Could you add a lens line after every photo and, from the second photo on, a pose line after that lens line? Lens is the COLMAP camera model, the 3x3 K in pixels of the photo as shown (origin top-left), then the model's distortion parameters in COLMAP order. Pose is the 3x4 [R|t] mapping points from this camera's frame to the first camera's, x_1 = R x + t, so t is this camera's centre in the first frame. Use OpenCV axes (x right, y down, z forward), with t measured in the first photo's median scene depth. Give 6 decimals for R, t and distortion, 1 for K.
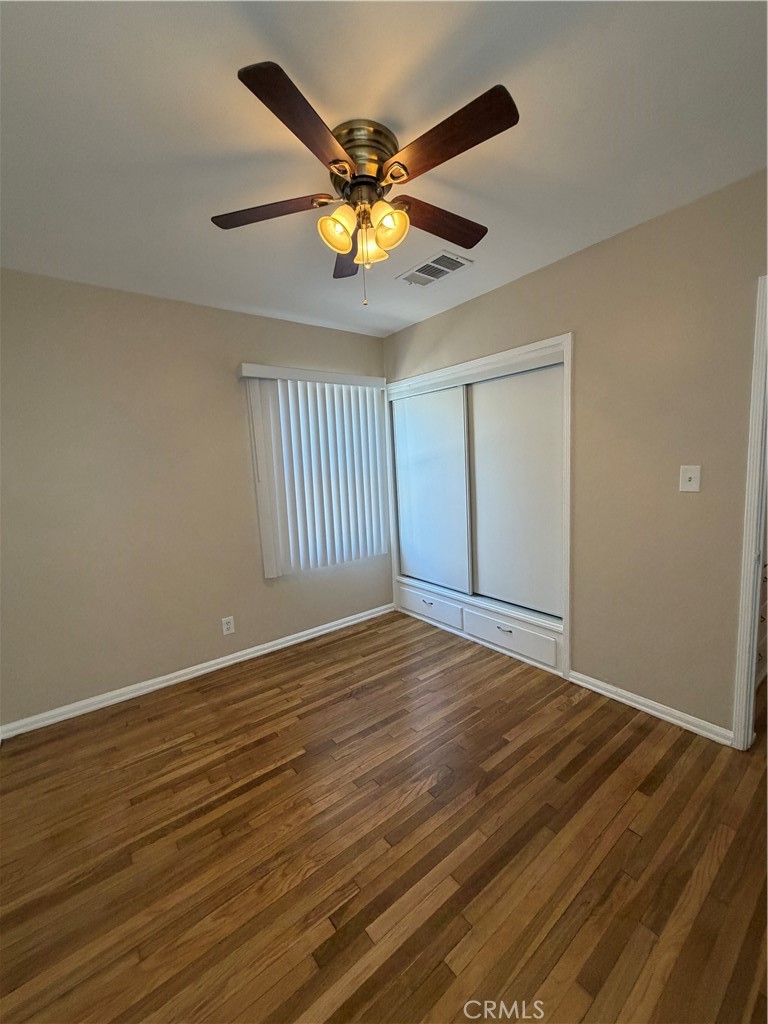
lens RADIAL K [[410.8, 0, 383.0], [0, 410.8, 510.1], [0, 0, 1]] dist [0.007399, 0.000081]
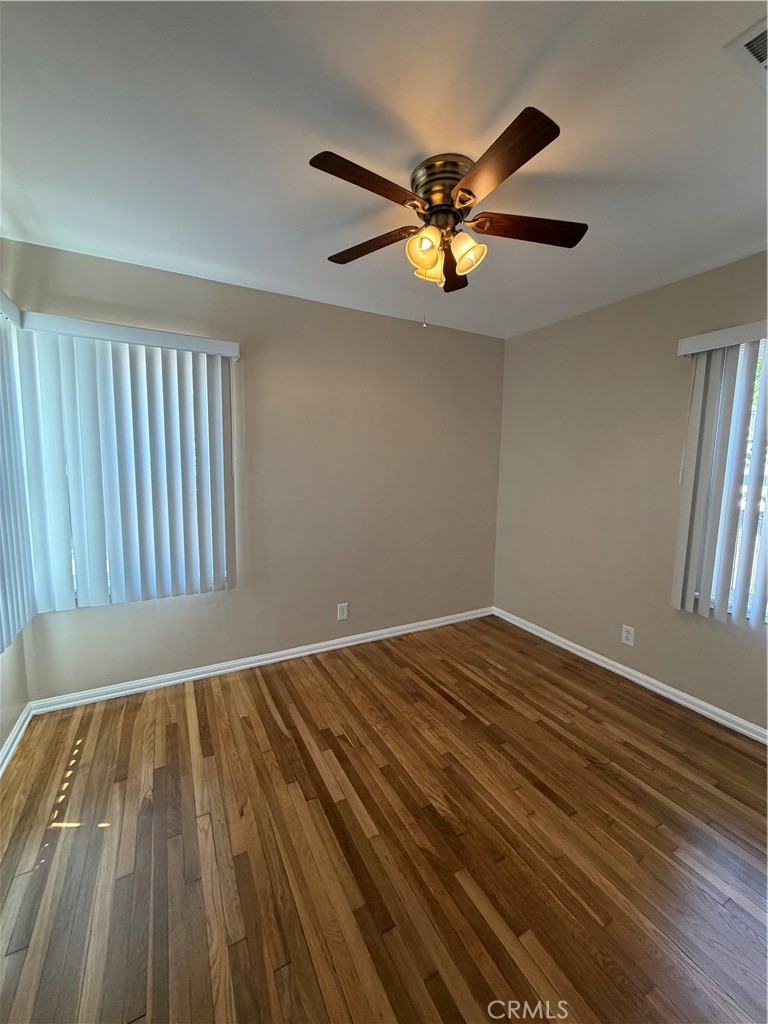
lens RADIAL K [[410.8, 0, 382.0], [0, 410.8, 510.5], [0, 0, 1]] dist [0.007399, 0.000081]
pose [[-0.169103, 0.160044, -0.972517, 0.864473], [-0.123635, 0.975489, 0.182031, -0.139648], [0.977813, 0.151019, -0.145171, 0.830309]]
